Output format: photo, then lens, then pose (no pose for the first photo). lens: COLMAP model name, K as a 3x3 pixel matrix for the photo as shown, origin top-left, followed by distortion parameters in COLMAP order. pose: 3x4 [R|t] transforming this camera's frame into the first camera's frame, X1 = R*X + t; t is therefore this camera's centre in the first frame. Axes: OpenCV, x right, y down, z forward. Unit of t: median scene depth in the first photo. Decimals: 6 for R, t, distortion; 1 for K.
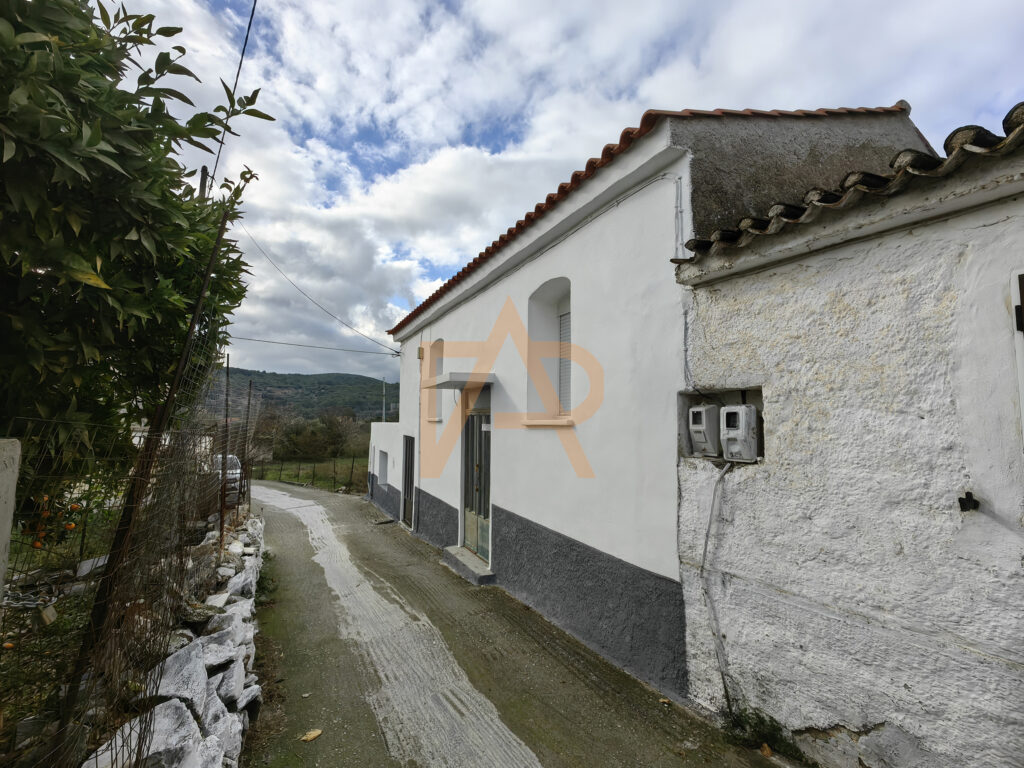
lens RADIAL K [[444.0, 0, 509.8], [0, 444.0, 380.3], [0, 0, 1]] dist [0.000214, -0.003083]
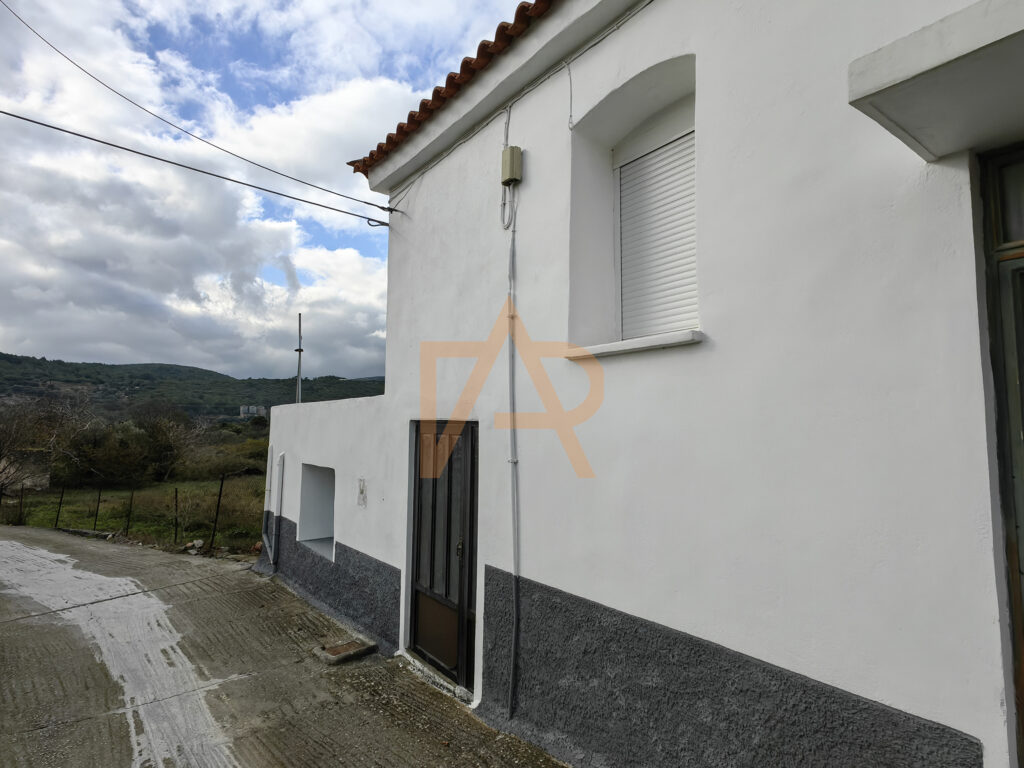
lens RADIAL K [[571.7, 0, 515.7], [0, 571.7, 386.5], [0, 0, 1]] dist [0.002296, -0.003565]
pose [[0.982513, 0.019732, 0.185146, -0.909902], [-0.022142, 0.999695, 0.010959, 0.329406], [-0.184873, -0.014866, 0.982650, 1.916143]]
